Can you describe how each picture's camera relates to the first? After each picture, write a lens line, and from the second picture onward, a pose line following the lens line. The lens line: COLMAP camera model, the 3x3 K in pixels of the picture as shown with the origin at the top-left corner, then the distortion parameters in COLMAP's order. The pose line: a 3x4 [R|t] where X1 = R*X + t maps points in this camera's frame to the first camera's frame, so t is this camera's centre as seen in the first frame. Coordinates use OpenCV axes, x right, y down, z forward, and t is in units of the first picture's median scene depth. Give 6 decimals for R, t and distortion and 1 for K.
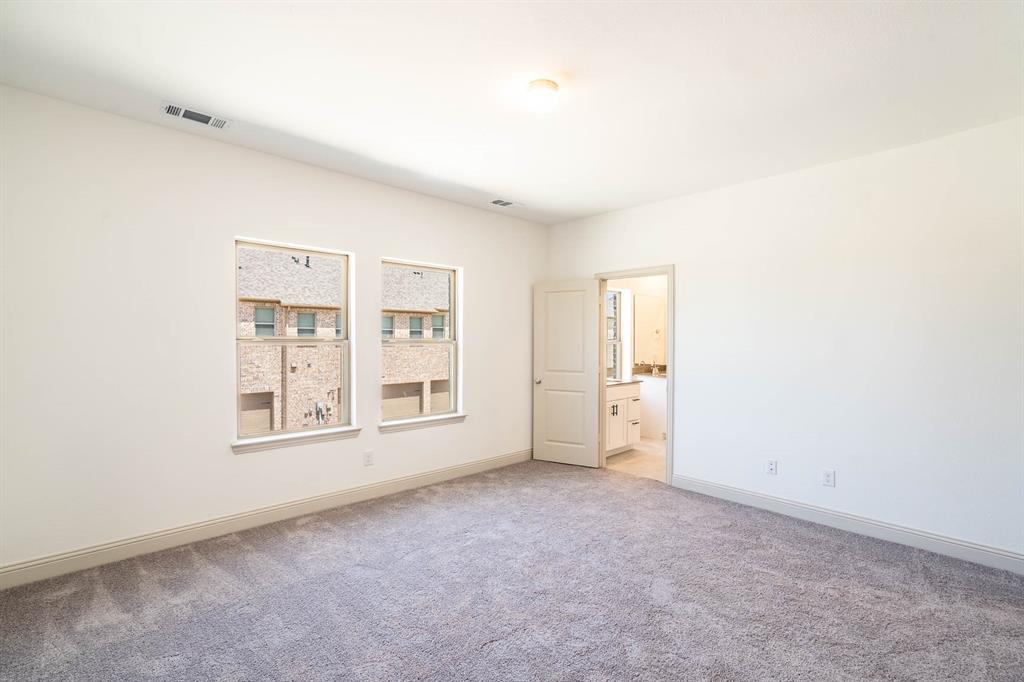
lens RADIAL K [[461.1, 0, 512.0], [0, 461.1, 341.0], [0, 0, 1]] dist [-0.002668, 0.000402]
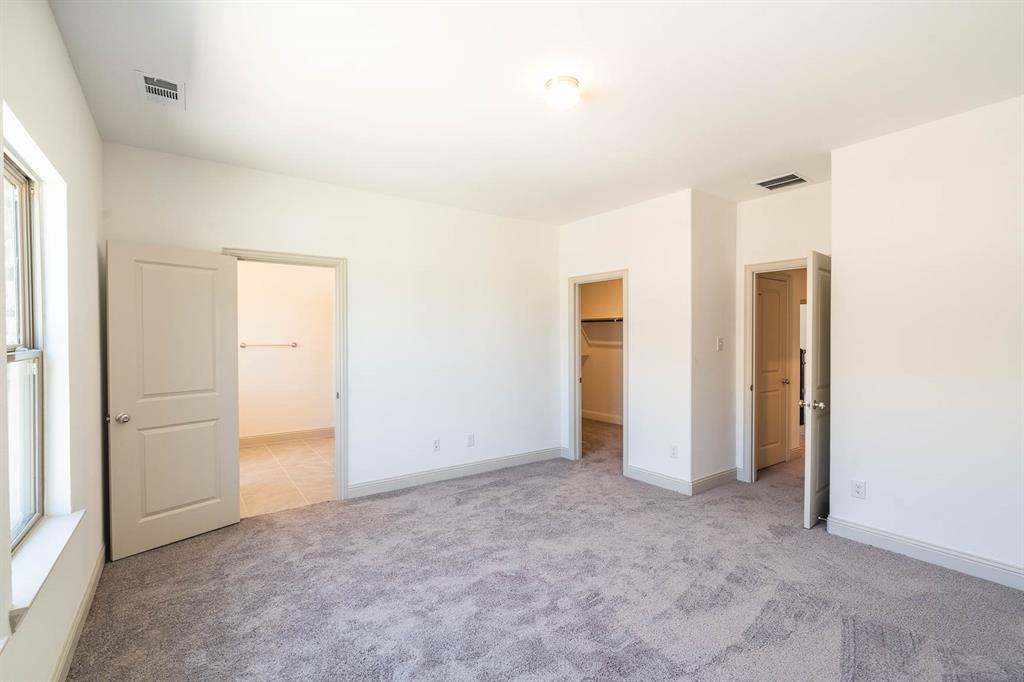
lens RADIAL K [[461.1, 0, 512.0], [0, 461.1, 341.0], [0, 0, 1]] dist [-0.002668, 0.000402]
pose [[0.129937, -0.009832, 0.991473, -0.535008], [0.009610, 0.999916, 0.008656, -0.007343], [-0.991476, 0.008403, 0.130021, 0.567176]]
